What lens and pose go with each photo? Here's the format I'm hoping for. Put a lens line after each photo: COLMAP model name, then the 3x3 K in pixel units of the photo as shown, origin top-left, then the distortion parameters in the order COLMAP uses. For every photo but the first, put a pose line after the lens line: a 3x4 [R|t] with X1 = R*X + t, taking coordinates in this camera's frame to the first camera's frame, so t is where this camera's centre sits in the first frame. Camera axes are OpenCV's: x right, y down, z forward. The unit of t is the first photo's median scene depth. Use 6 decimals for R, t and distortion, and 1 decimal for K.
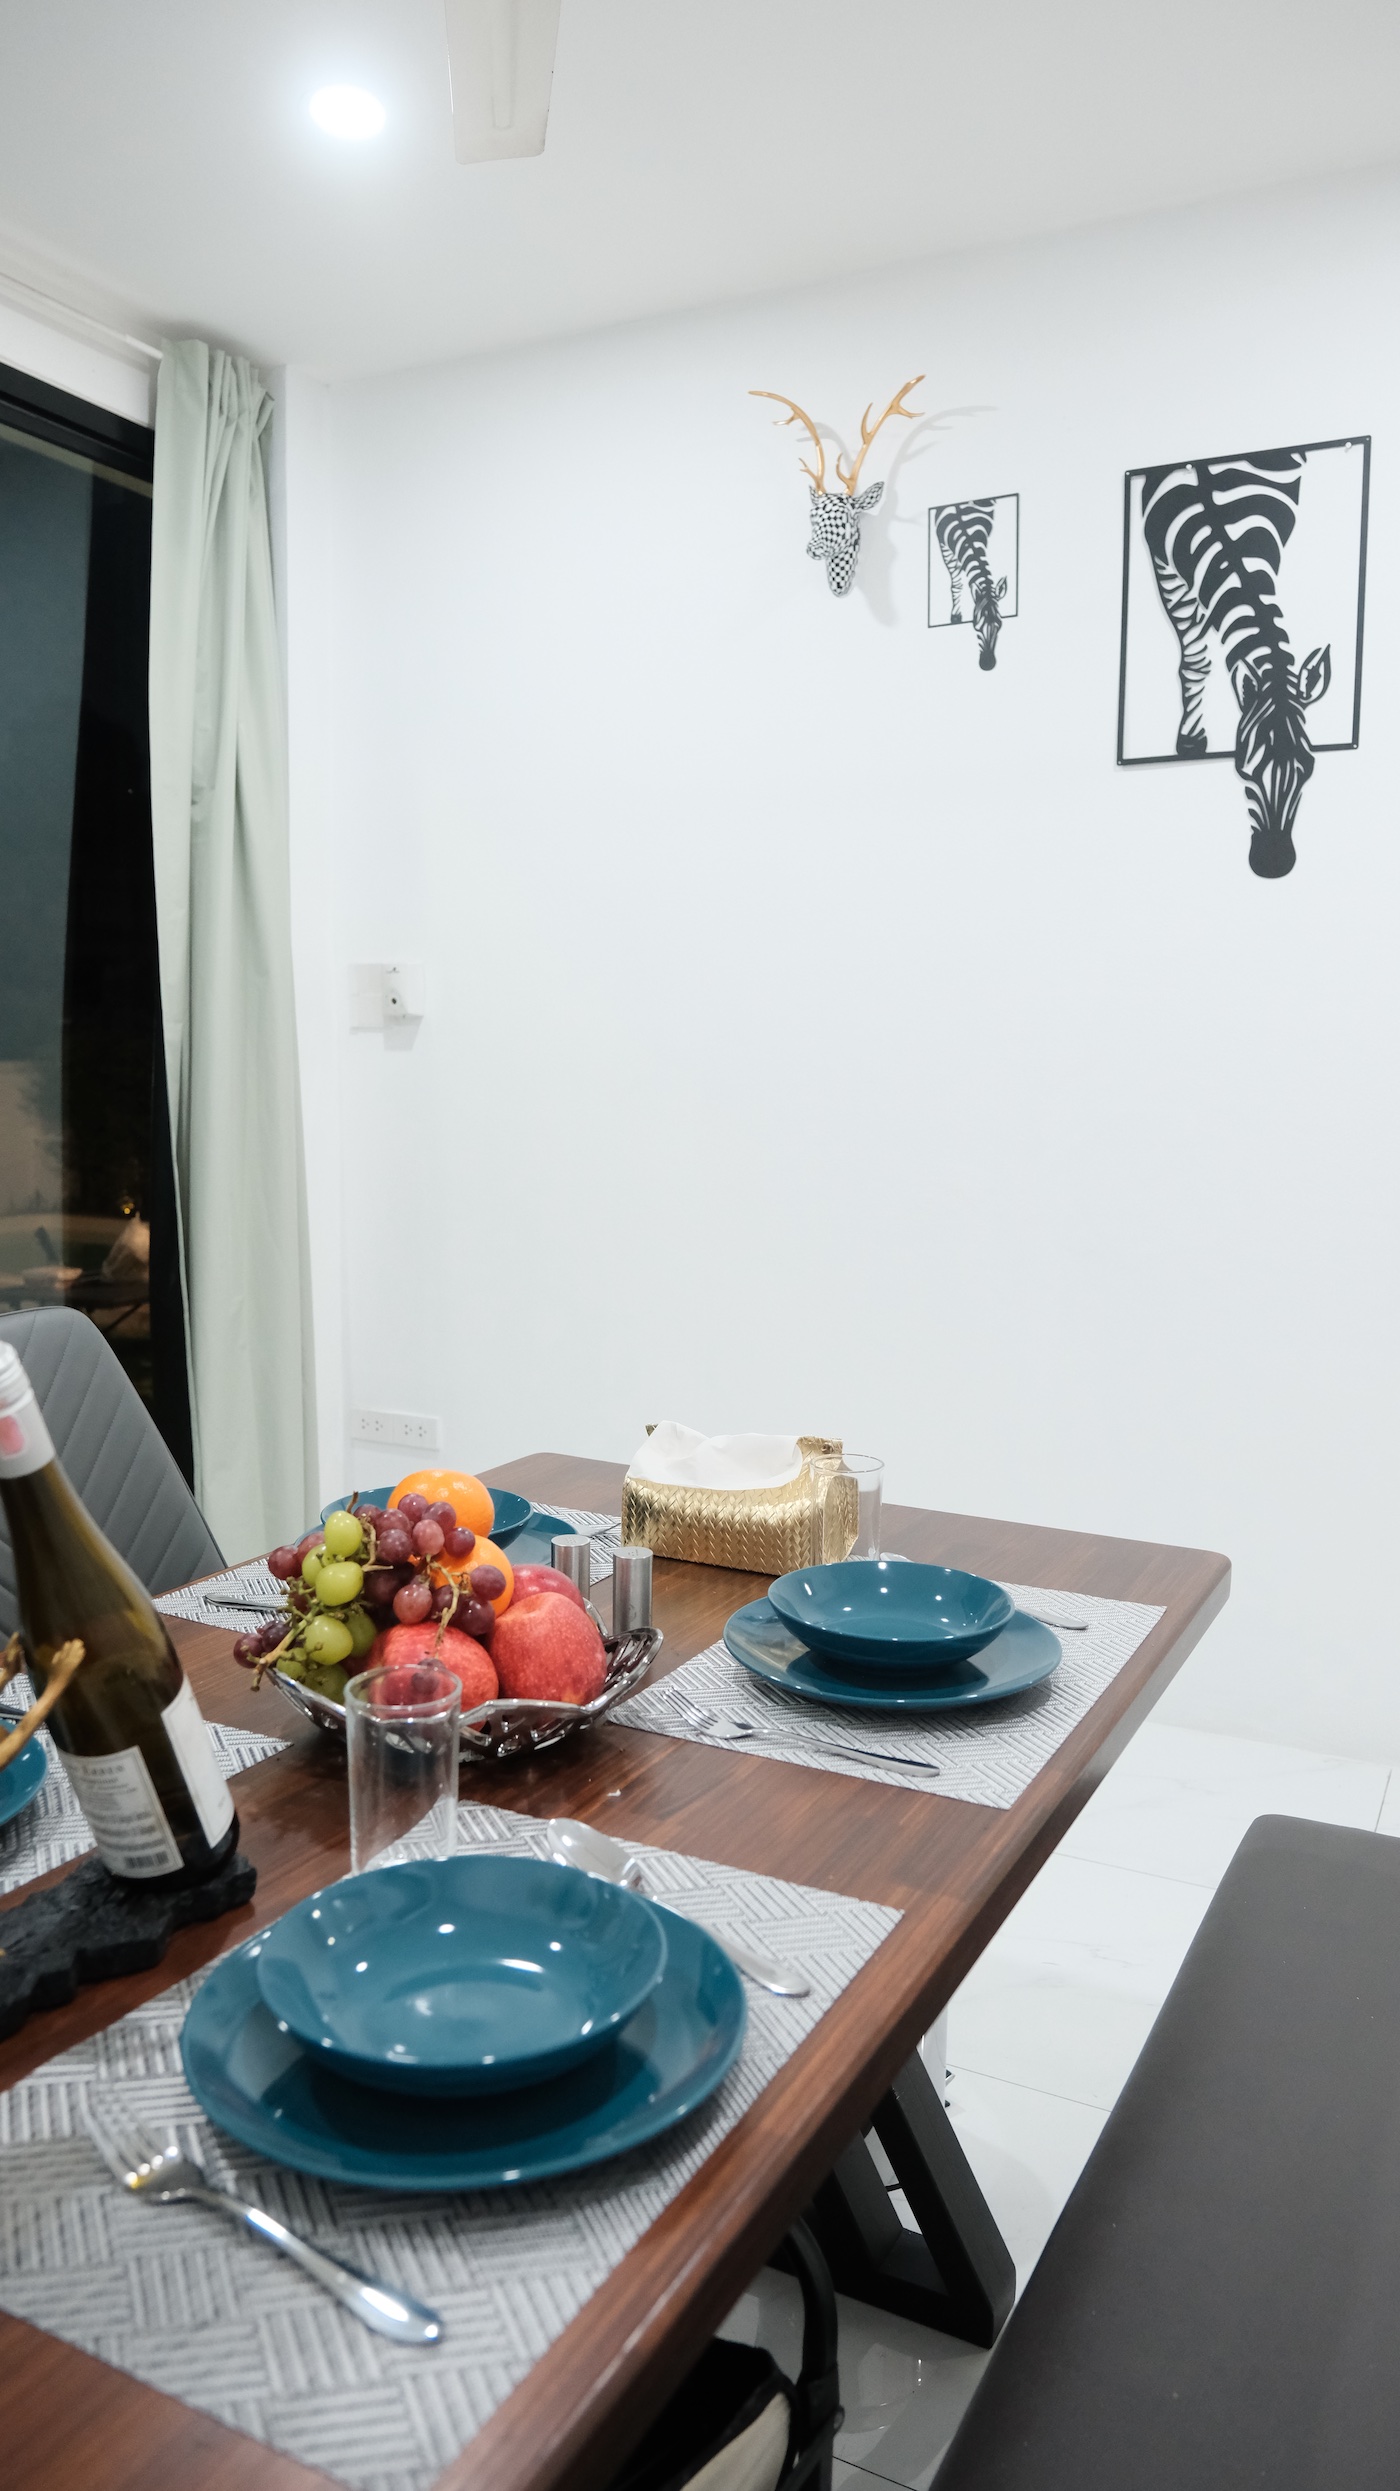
lens RADIAL K [[1721.4, 0, 700.0], [0, 1721.4, 1245.5], [0, 0, 1]] dist [-0.003658, 0.000162]
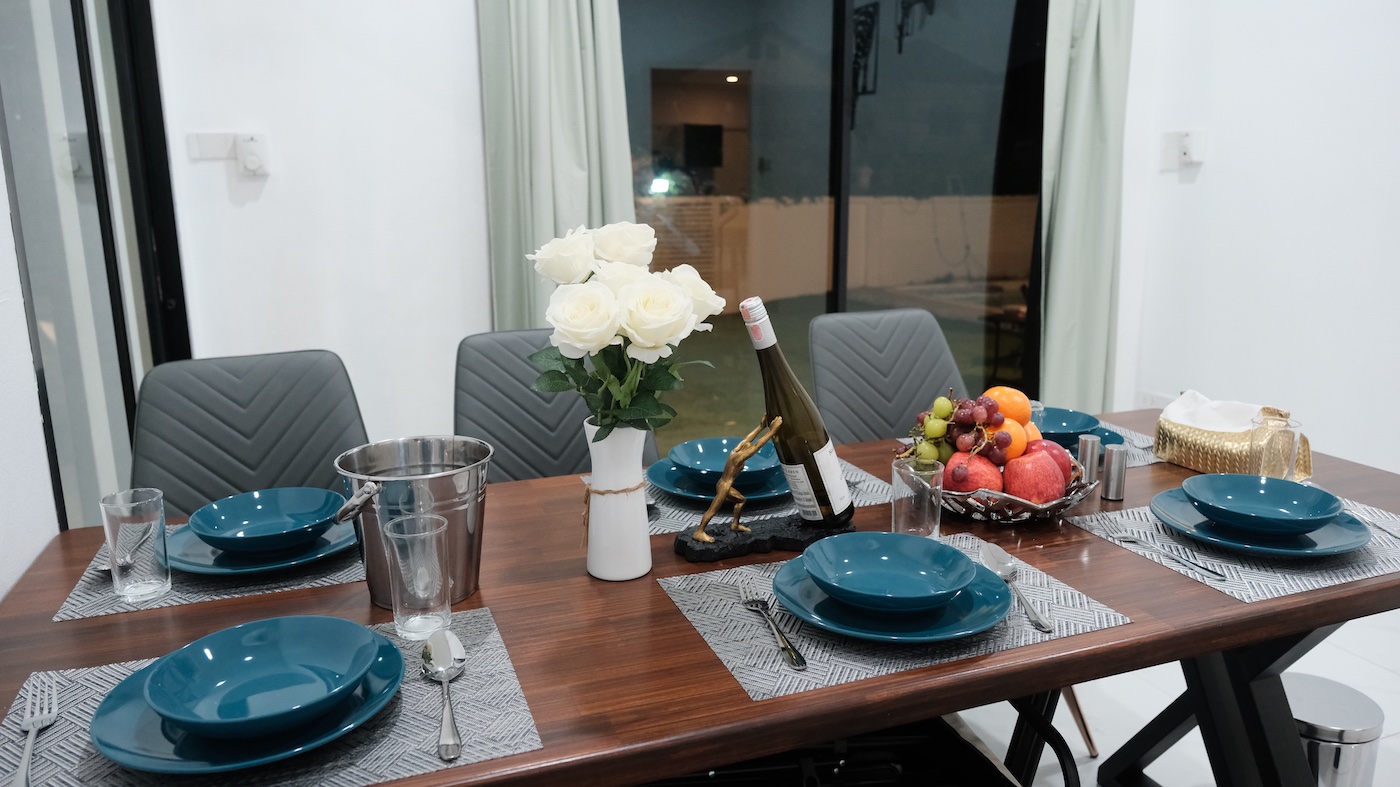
lens RADIAL K [[967.4, 0, 700.0], [0, 967.4, 393.5], [0, 0, 1]] dist [-0.003658, 0.000162]
pose [[0.743995, 0.120925, -0.657152, 0.316857], [-0.058480, 0.991498, 0.116241, 0.024147], [0.665621, -0.048053, 0.744741, -0.092784]]
